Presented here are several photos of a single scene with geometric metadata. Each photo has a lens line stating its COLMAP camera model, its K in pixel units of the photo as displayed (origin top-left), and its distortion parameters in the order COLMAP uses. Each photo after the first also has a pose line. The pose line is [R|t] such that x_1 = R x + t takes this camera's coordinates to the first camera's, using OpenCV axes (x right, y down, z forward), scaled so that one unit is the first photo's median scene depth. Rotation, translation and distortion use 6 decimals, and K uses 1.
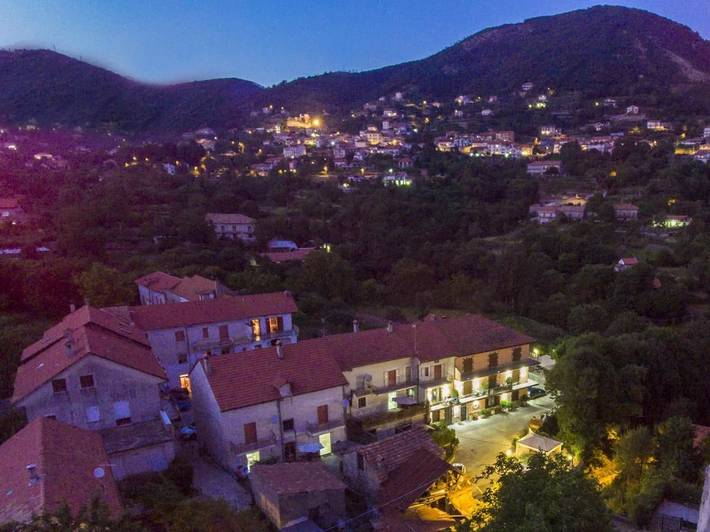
lens RADIAL K [[624.0, 0, 355.2], [0, 624.0, 265.8], [0, 0, 1]] dist [-0.016903, -0.009311]
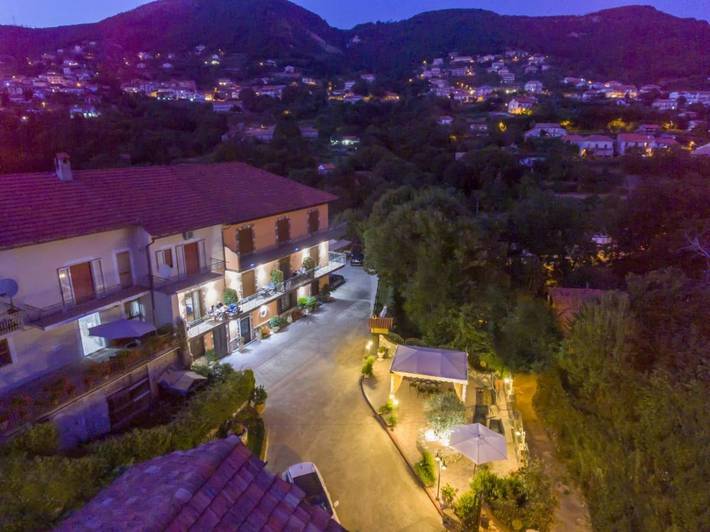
lens RADIAL K [[473.0, 0, 355.0], [0, 473.0, 276.8], [0, 0, 1]] dist [-0.006990, 0.001769]
pose [[0.845541, -0.129661, 0.517927, 0.046072], [0.050969, 0.985236, 0.163441, 0.125126], [-0.531472, -0.111797, 0.839666, 0.594889]]
